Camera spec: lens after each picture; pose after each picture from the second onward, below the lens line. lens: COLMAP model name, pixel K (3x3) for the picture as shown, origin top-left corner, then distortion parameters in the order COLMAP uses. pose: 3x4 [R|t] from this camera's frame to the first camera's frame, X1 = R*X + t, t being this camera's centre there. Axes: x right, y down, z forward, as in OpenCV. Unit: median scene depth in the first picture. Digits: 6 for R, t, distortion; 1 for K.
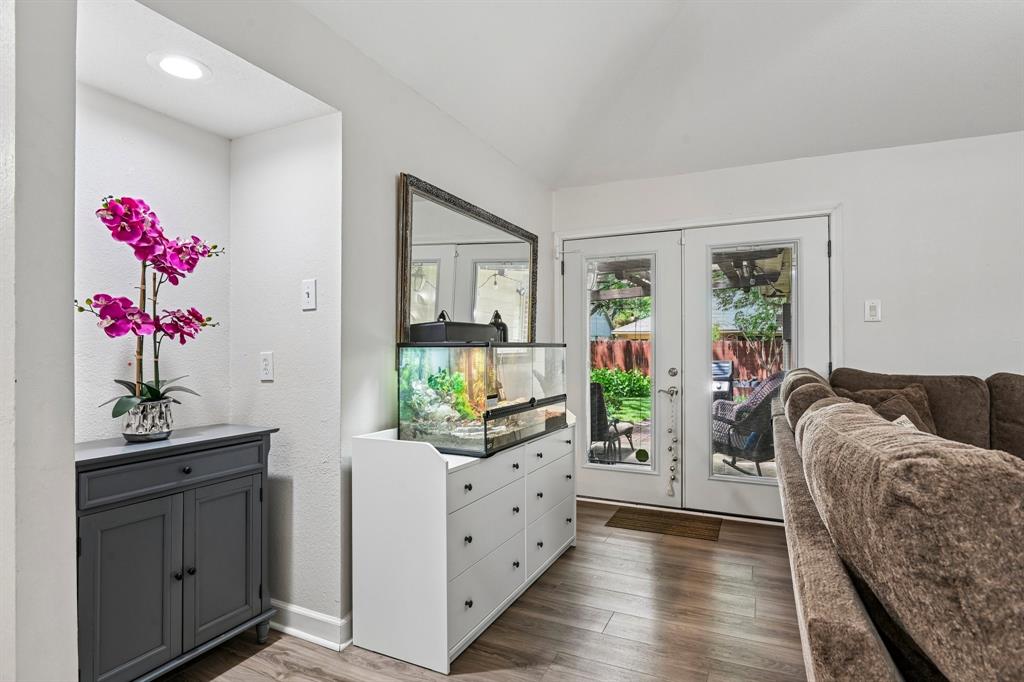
lens RADIAL K [[518.9, 0, 512.0], [0, 518.9, 341.0], [0, 0, 1]] dist [-0.001254, -0.000209]
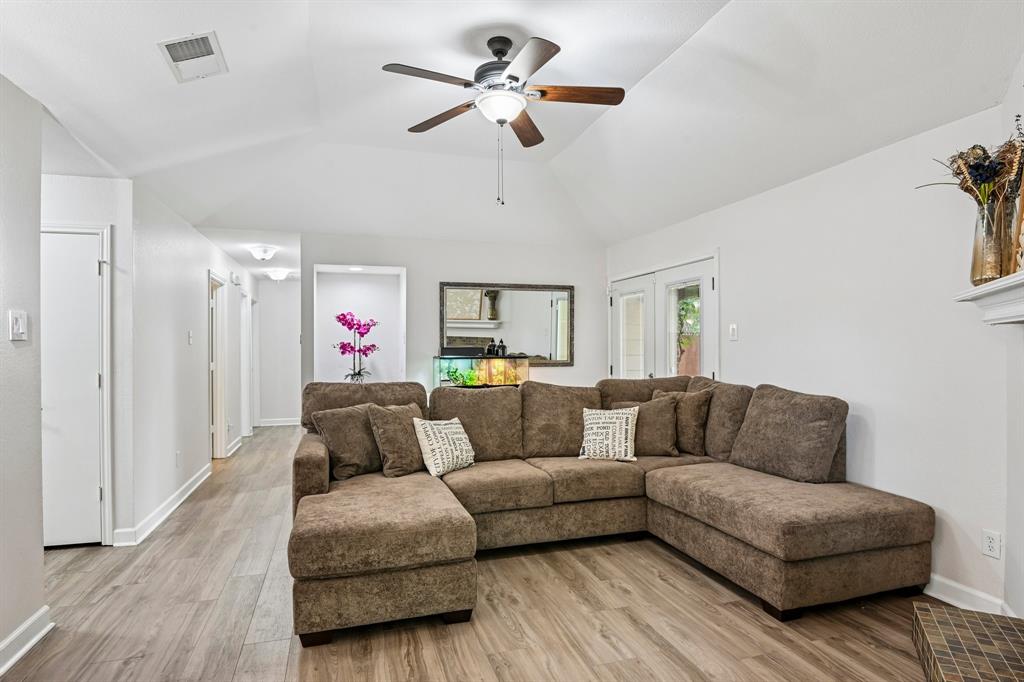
lens RADIAL K [[566.5, 0, 512.0], [0, 566.5, 341.0], [0, 0, 1]] dist [0.000410, -0.000627]
pose [[0.670640, -0.008897, -0.741729, 2.277034], [0.011805, 0.999929, -0.001320, -0.069992], [0.741689, -0.007871, 0.670698, -0.538037]]
